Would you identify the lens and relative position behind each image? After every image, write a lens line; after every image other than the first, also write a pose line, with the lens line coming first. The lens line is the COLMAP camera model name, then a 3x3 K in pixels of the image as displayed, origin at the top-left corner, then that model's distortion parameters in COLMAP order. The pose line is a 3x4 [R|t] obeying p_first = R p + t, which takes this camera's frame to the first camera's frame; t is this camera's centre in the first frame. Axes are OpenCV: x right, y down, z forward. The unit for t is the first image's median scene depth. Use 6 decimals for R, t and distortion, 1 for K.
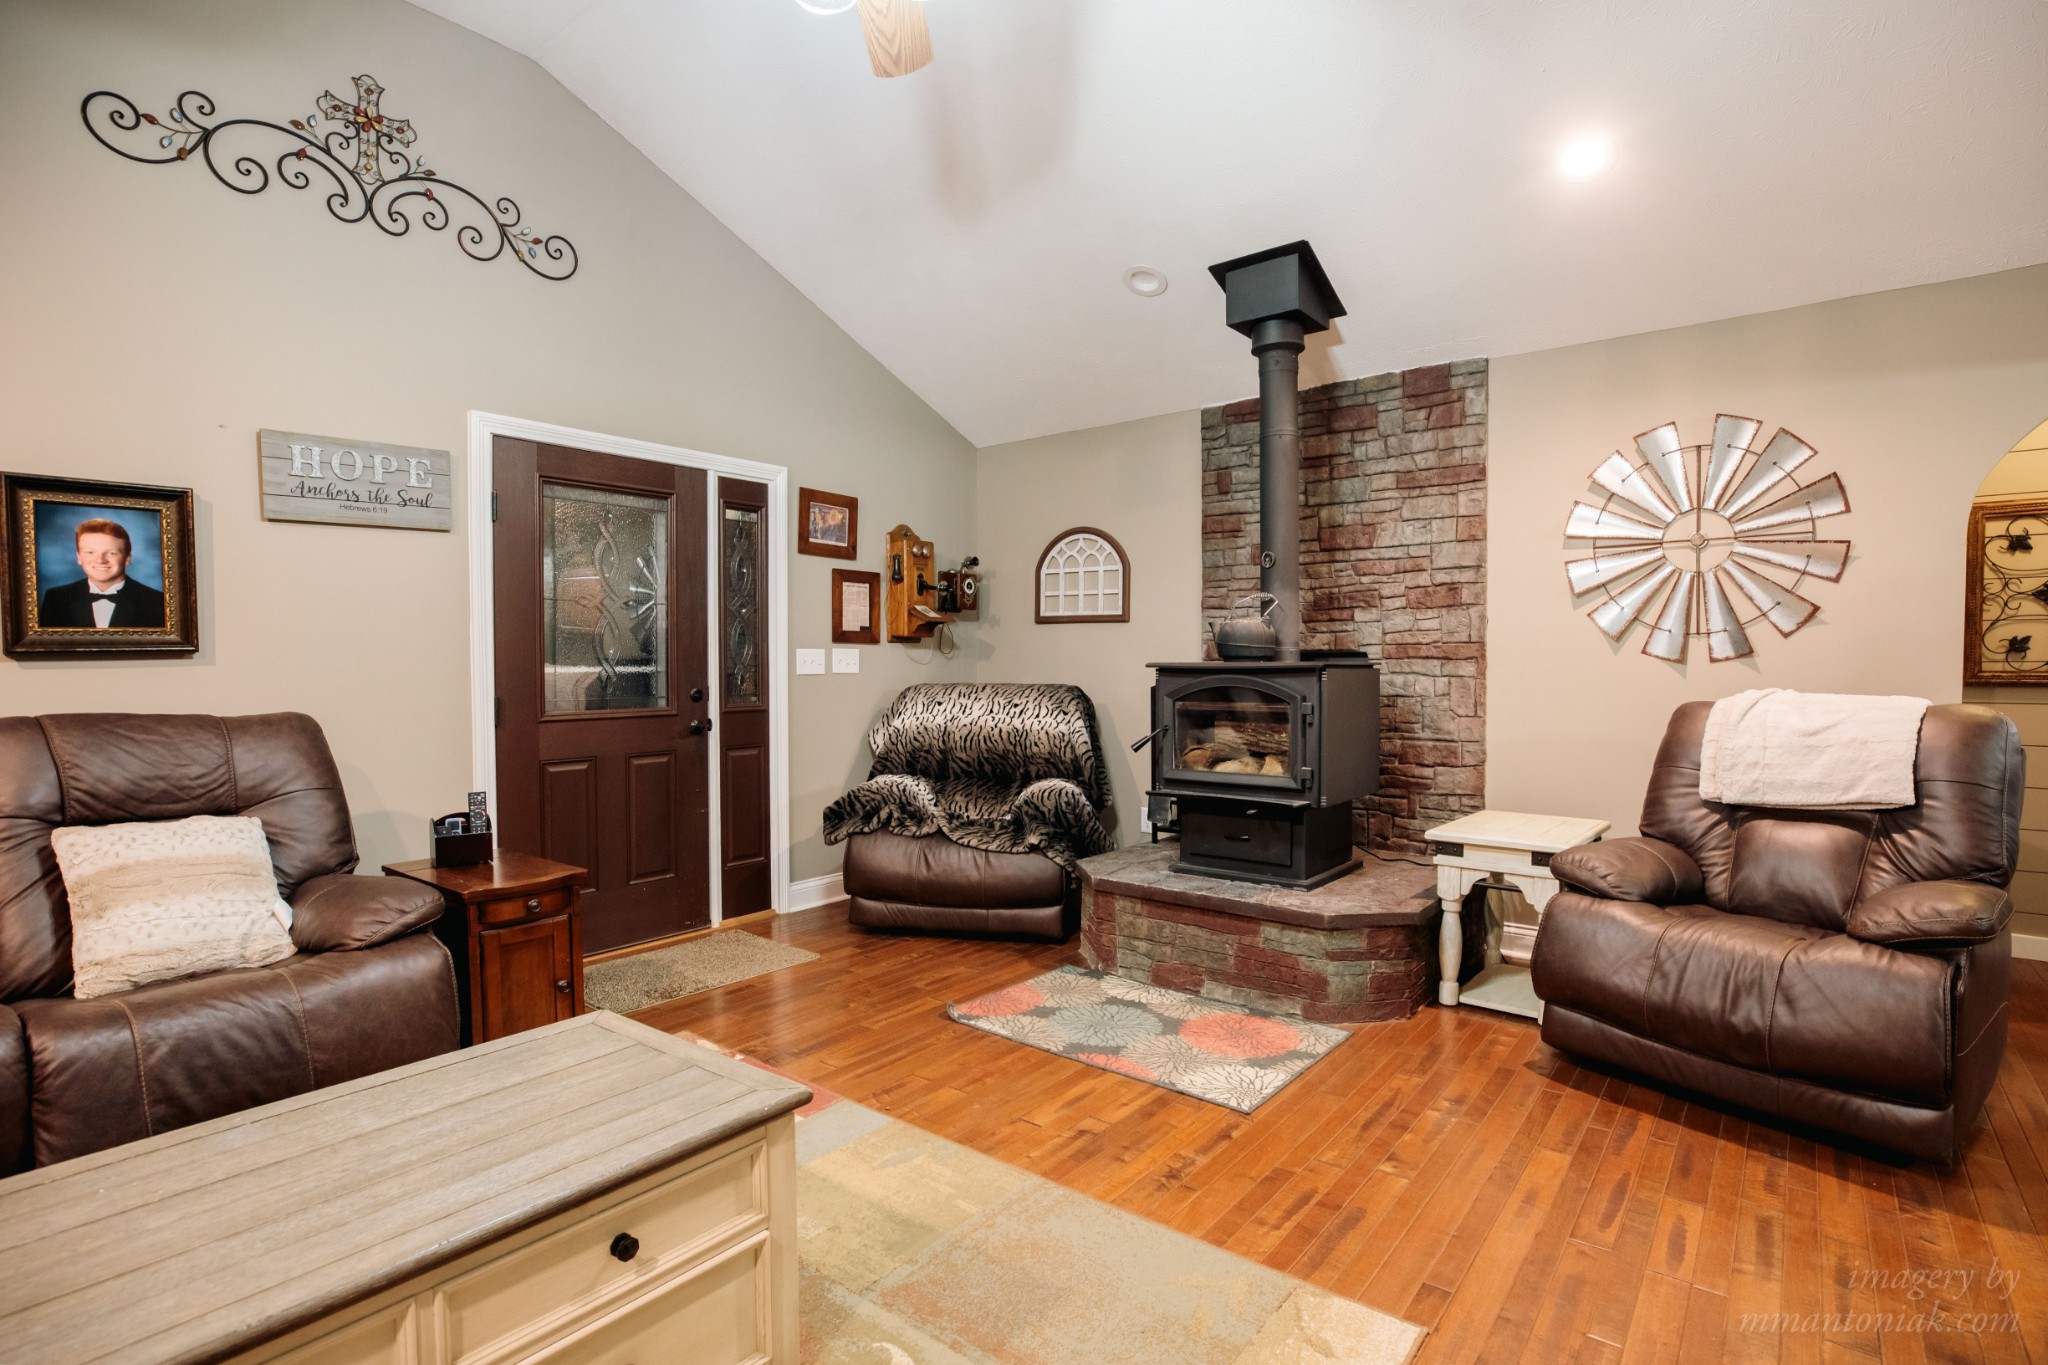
lens RADIAL K [[1007.1, 0, 1027.2], [0, 1007.1, 682.3], [0, 0, 1]] dist [-0.012022, 0.000989]
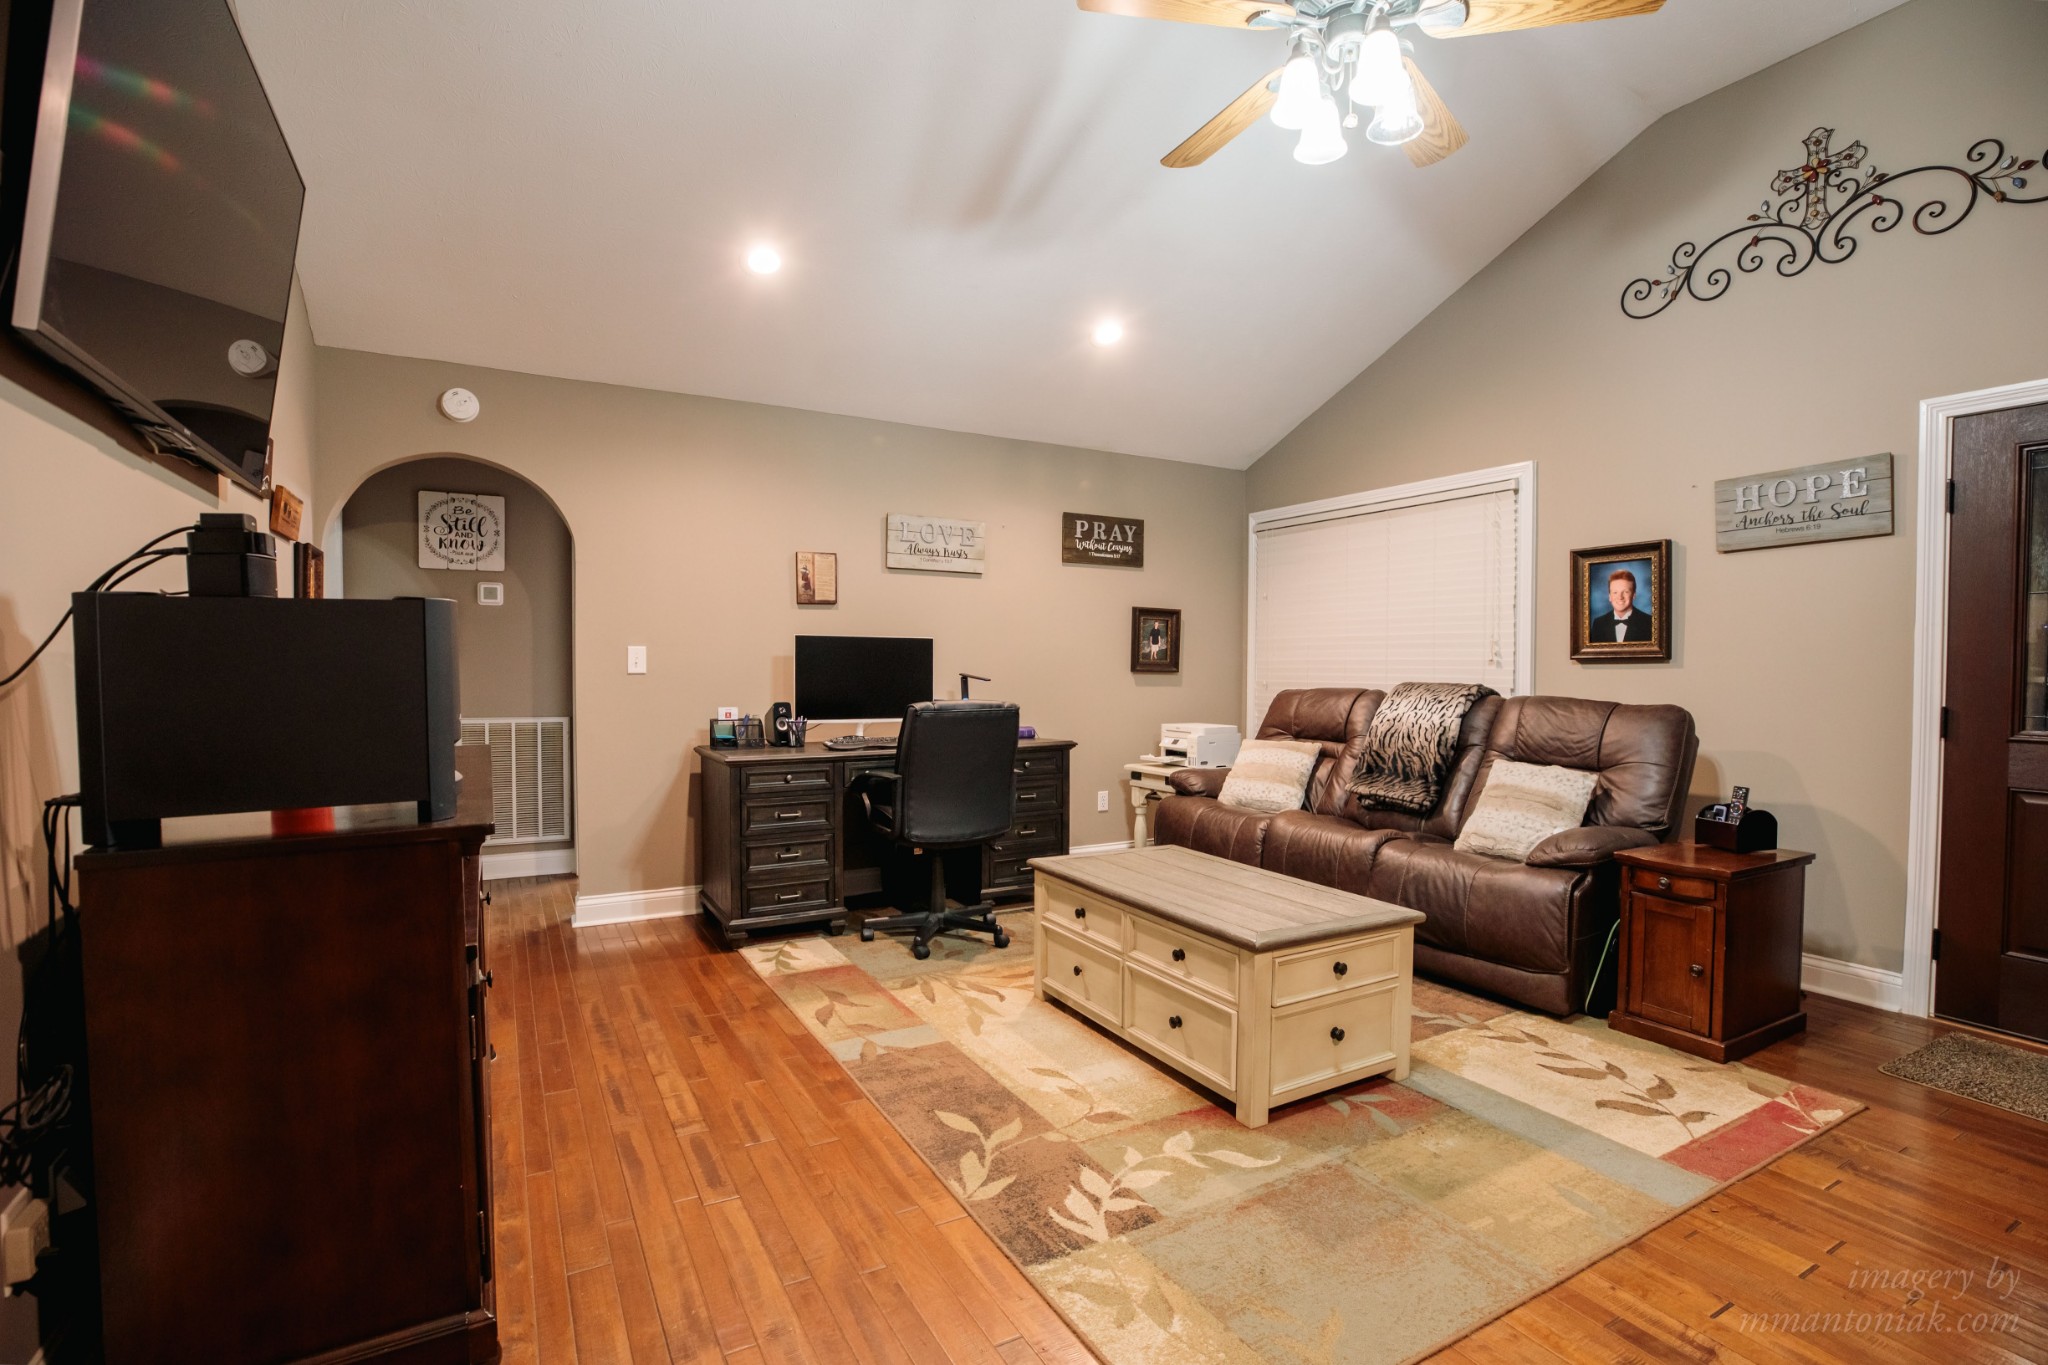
lens RADIAL K [[941.5, 0, 1026.0], [0, 941.5, 679.6], [0, 0, 1]] dist [-0.001007, 0.000380]
pose [[-0.363315, 0.014384, -0.931555, 1.124380], [-0.033122, 0.999049, 0.028345, -0.014942], [0.931077, 0.041153, -0.362493, 1.079266]]
